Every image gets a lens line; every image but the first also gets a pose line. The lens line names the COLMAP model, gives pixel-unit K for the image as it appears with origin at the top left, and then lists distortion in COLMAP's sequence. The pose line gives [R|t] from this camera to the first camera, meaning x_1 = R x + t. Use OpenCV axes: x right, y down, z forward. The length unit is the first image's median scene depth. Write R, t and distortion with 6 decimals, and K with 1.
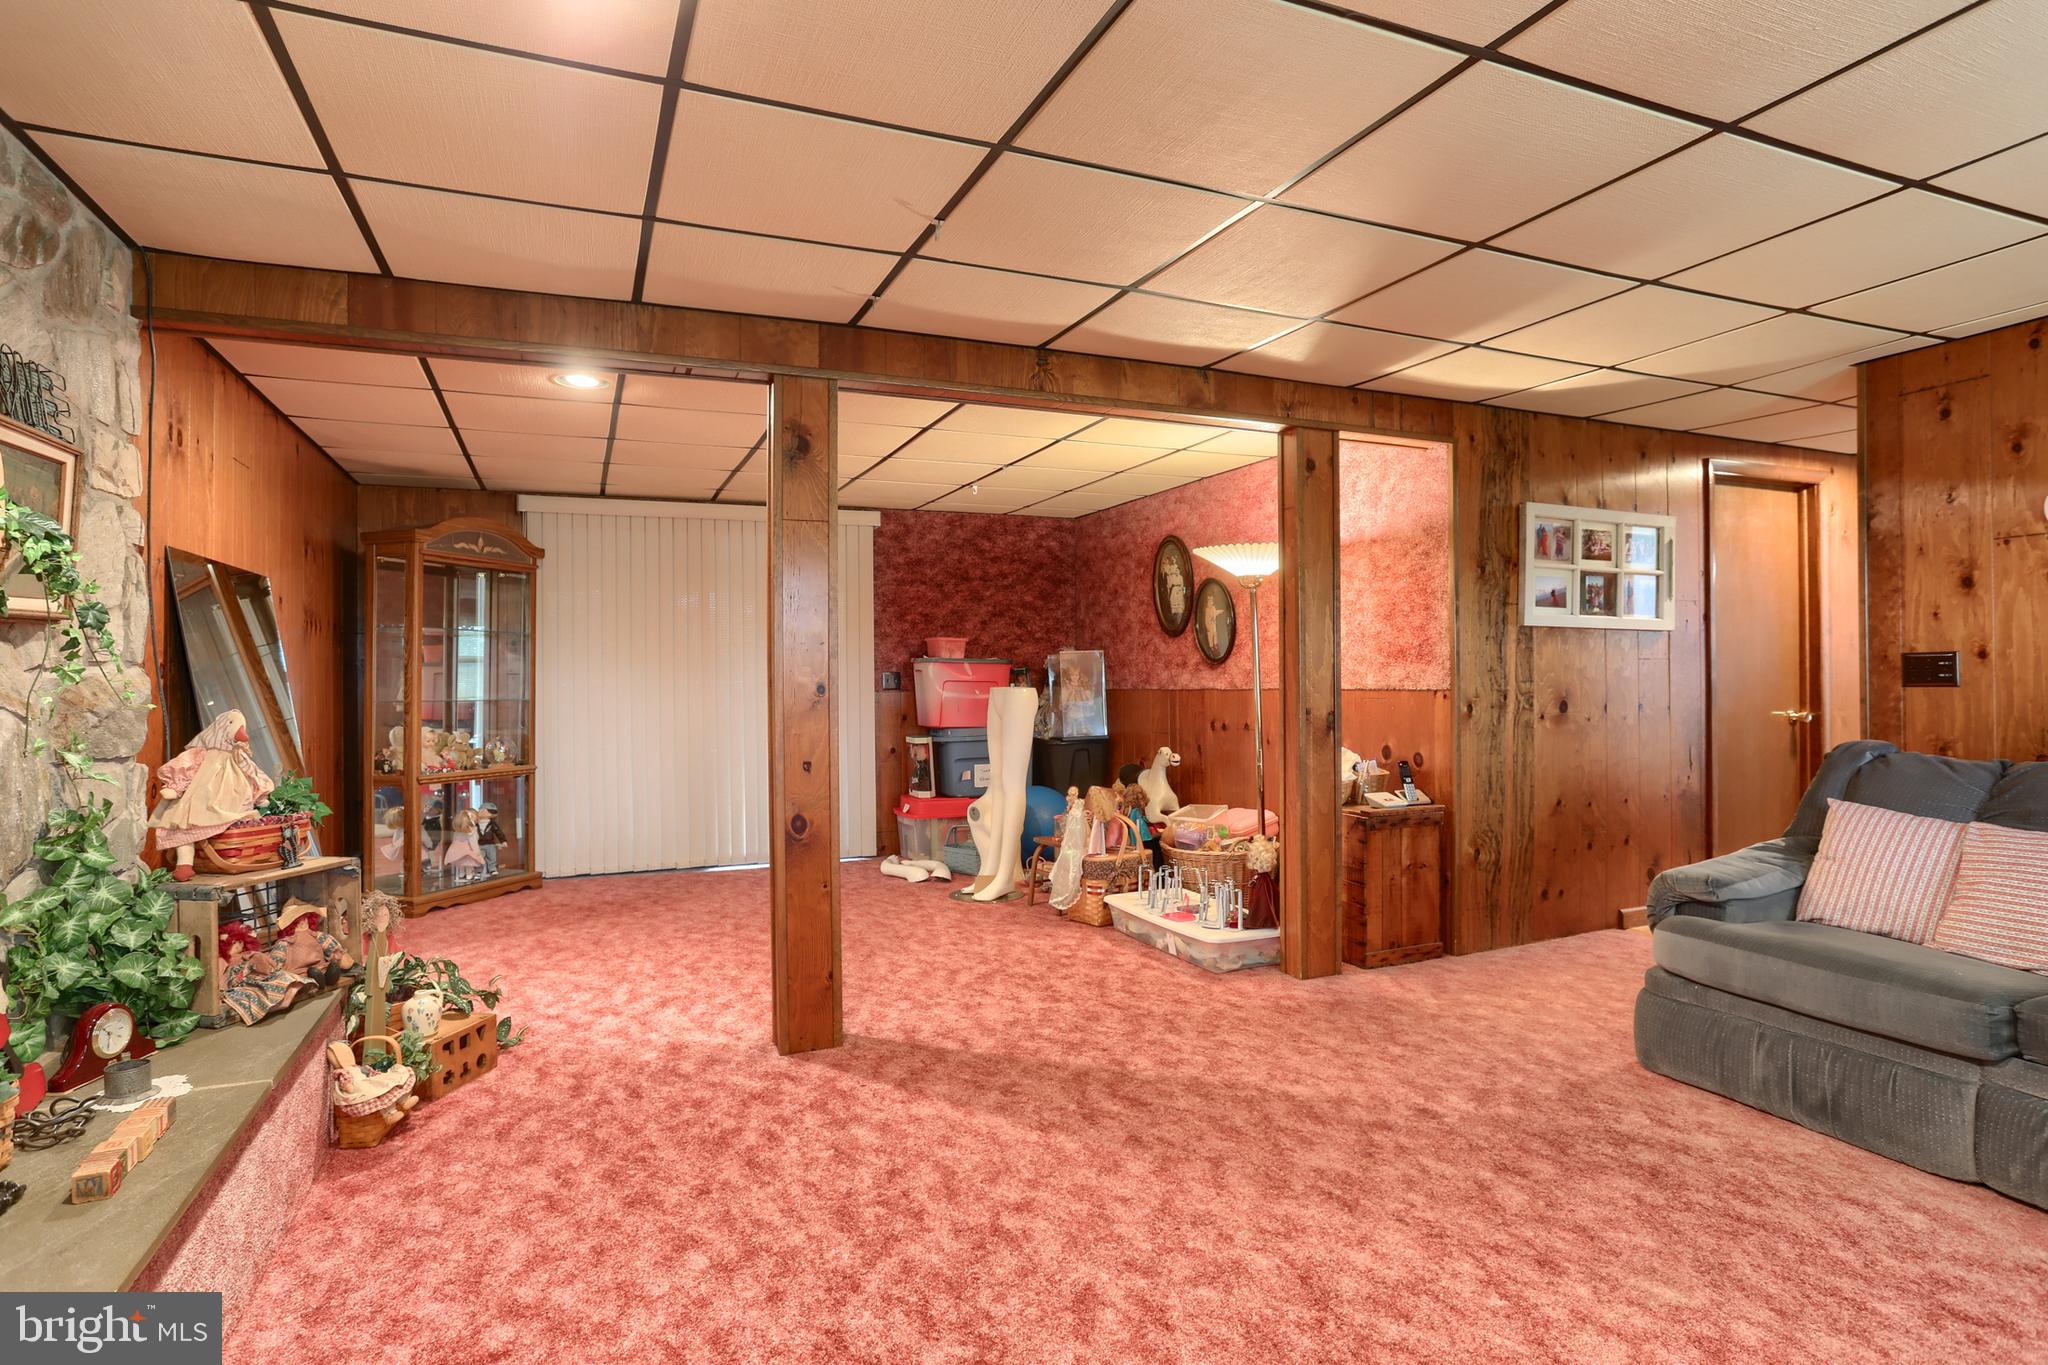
lens RADIAL K [[1047.8, 0, 1023.3], [0, 1047.8, 685.3], [0, 0, 1]] dist [-0.068958, 0.035494]
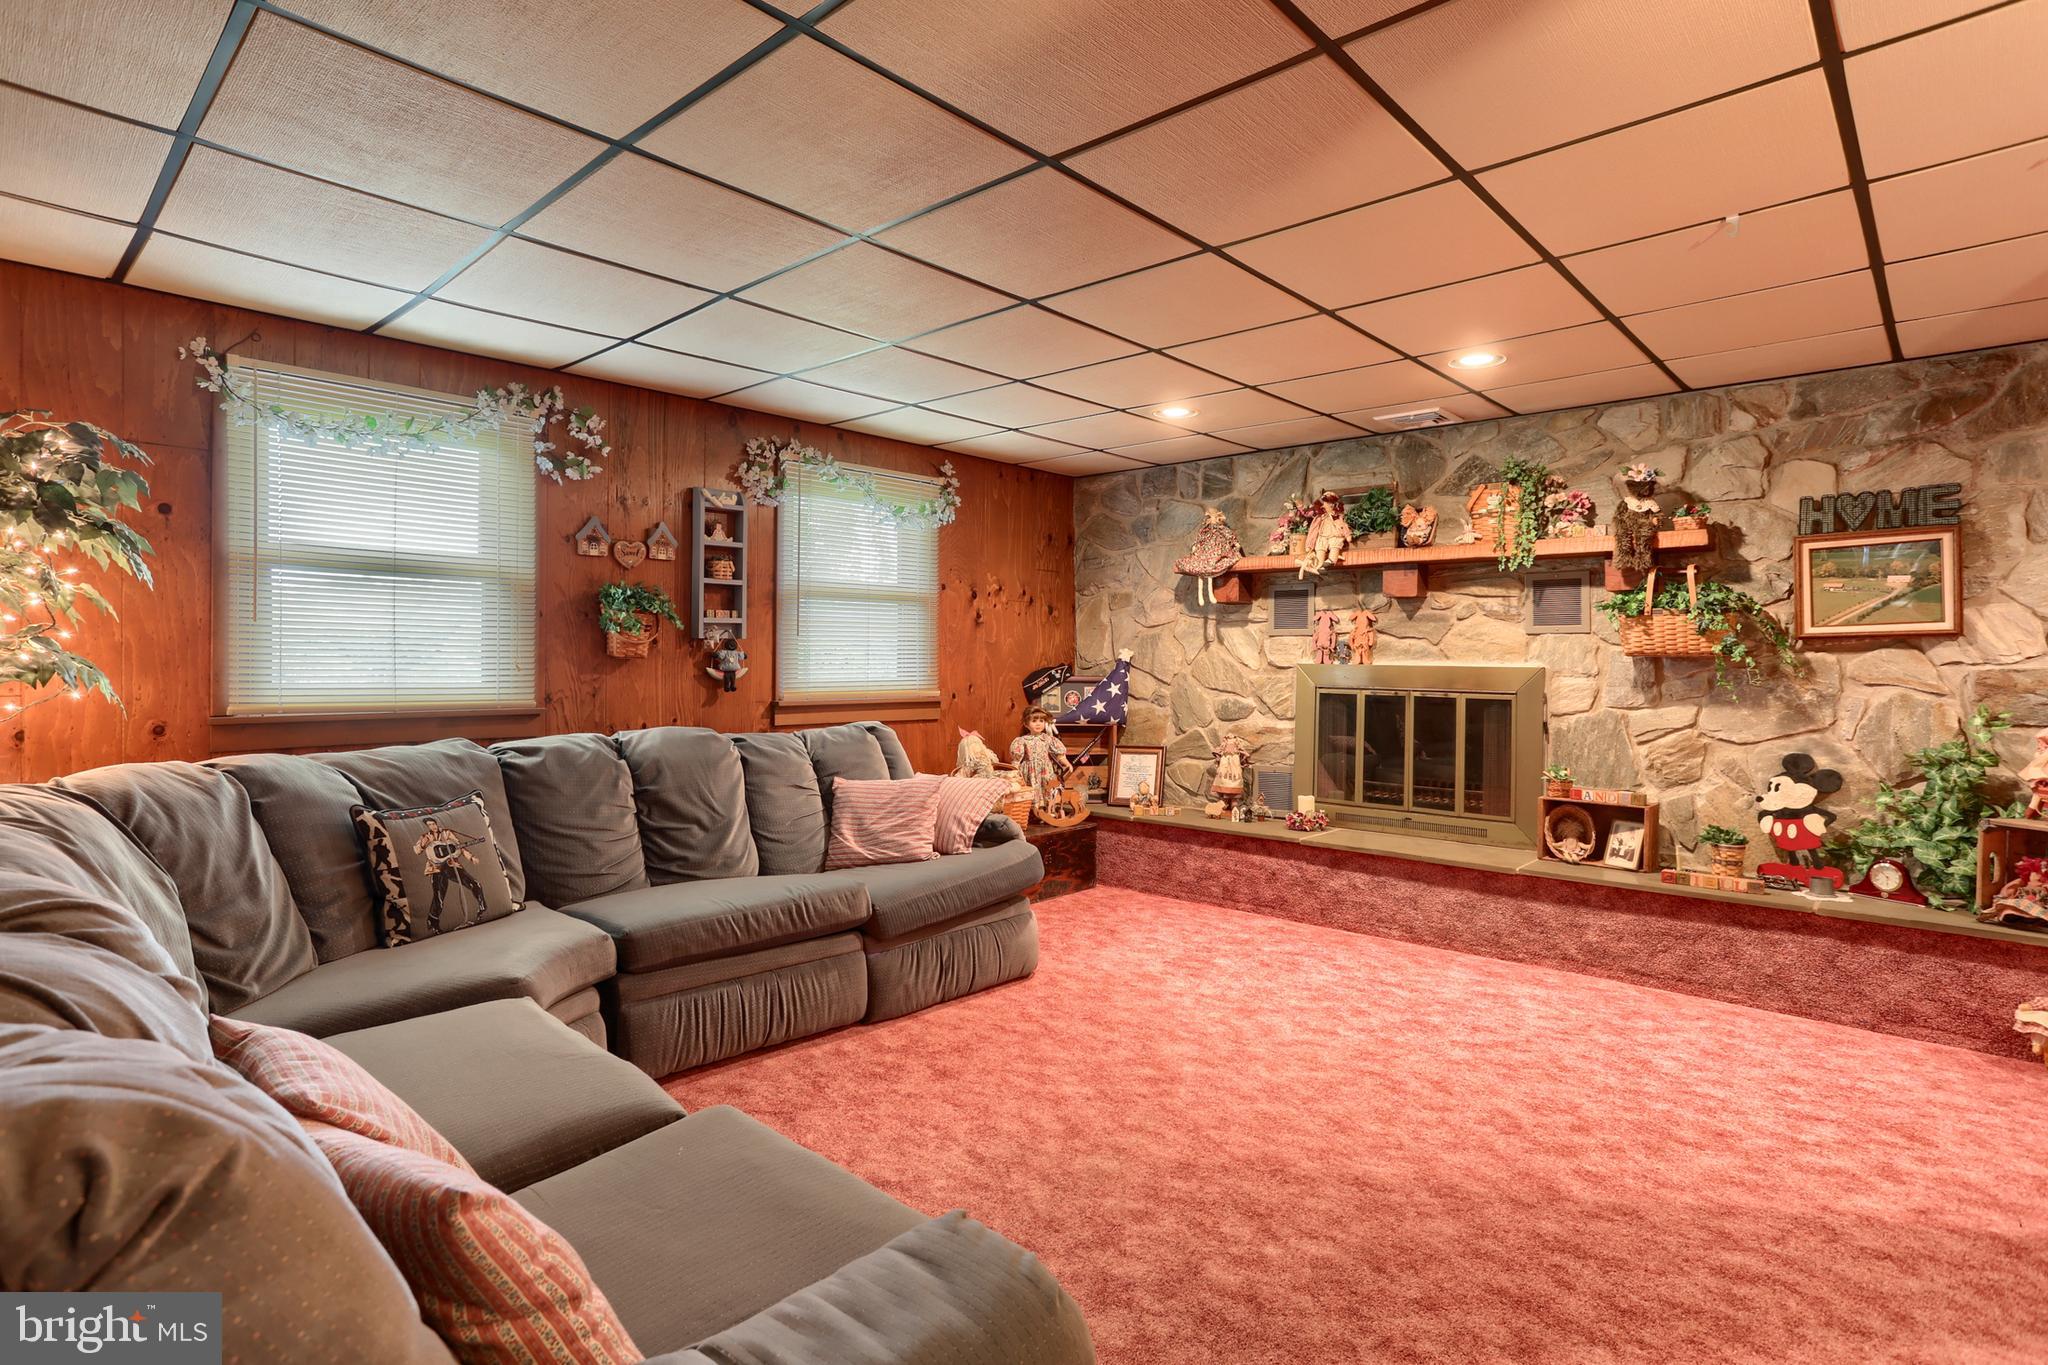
lens RADIAL K [[1060.2, 0, 995.3], [0, 1060.2, 672.5], [0, 0, 1]] dist [-0.063391, 0.033969]
pose [[-0.914813, 0.009927, -0.403755, 0.908411], [-0.000645, 0.999661, 0.026040, -0.037187], [0.403876, 0.024082, -0.914497, 1.513438]]
